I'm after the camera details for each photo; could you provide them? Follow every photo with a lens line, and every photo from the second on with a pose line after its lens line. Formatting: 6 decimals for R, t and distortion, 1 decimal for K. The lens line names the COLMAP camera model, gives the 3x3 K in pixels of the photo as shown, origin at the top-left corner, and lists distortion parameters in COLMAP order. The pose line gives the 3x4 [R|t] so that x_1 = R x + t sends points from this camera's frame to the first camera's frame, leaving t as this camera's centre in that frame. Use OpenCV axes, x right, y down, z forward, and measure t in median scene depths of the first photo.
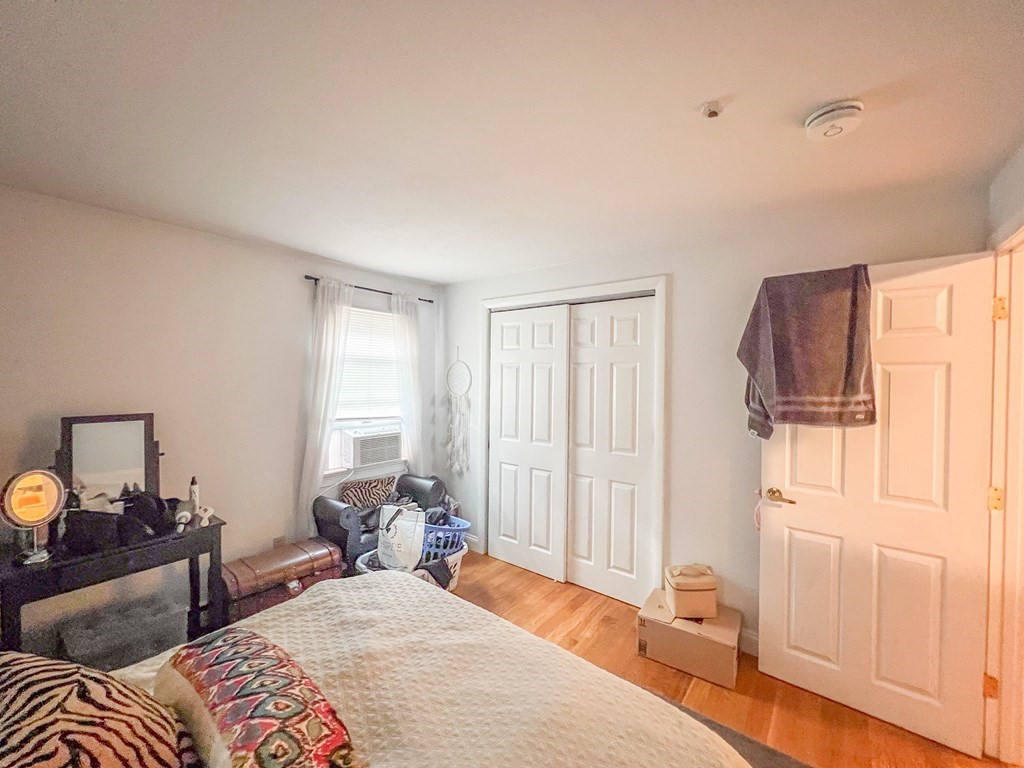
lens RADIAL K [[409.7, 0, 508.5], [0, 409.7, 383.1], [0, 0, 1]] dist [-0.001321, 0.000528]
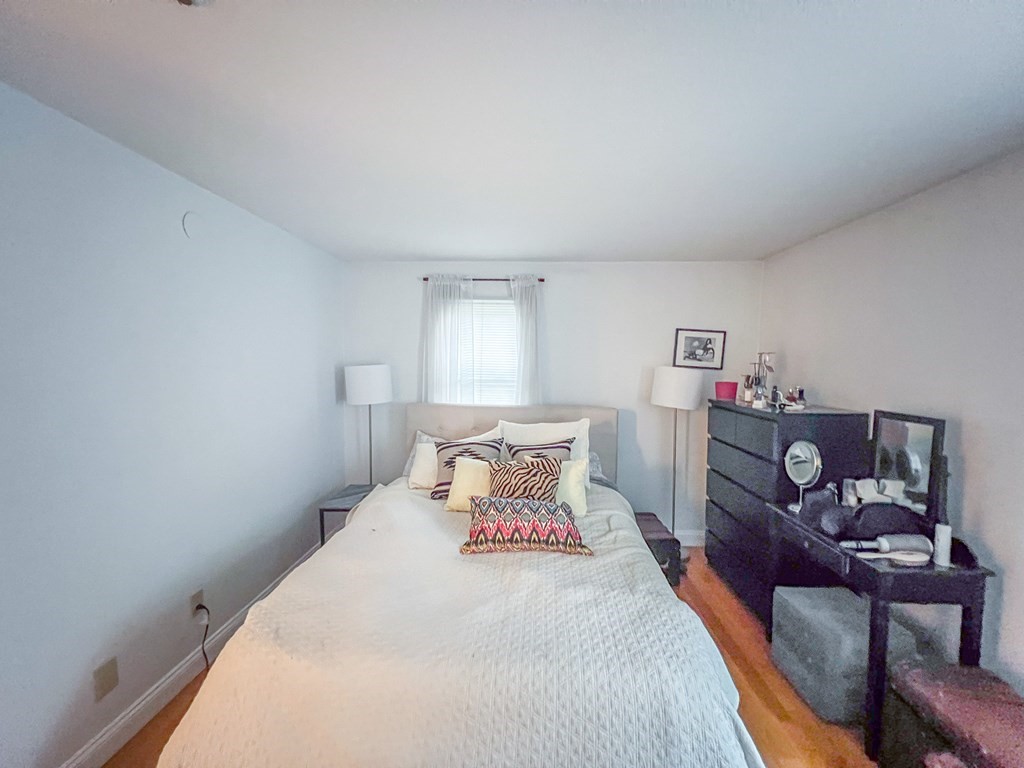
lens RADIAL K [[409.7, 0, 508.5], [0, 409.7, 383.1], [0, 0, 1]] dist [-0.001321, 0.000528]
pose [[-0.807243, 0.018782, -0.589921, 0.188986], [-0.024726, 0.997540, 0.065596, -0.018283], [0.589701, 0.067538, -0.804793, 0.804709]]
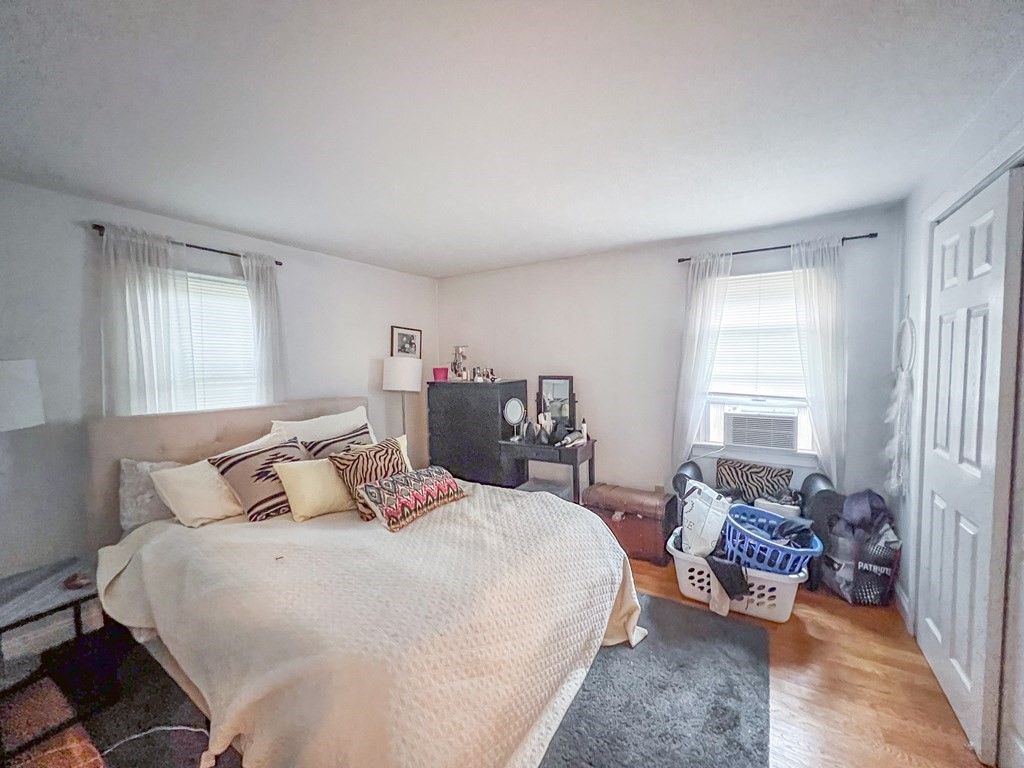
lens RADIAL K [[409.7, 0, 508.5], [0, 409.7, 383.1], [0, 0, 1]] dist [-0.001321, 0.000528]
pose [[0.117483, 0.044782, -0.992065, 0.523884], [-0.000802, 0.998987, 0.045000, 0.019924], [0.993075, -0.004491, 0.117400, 0.389212]]
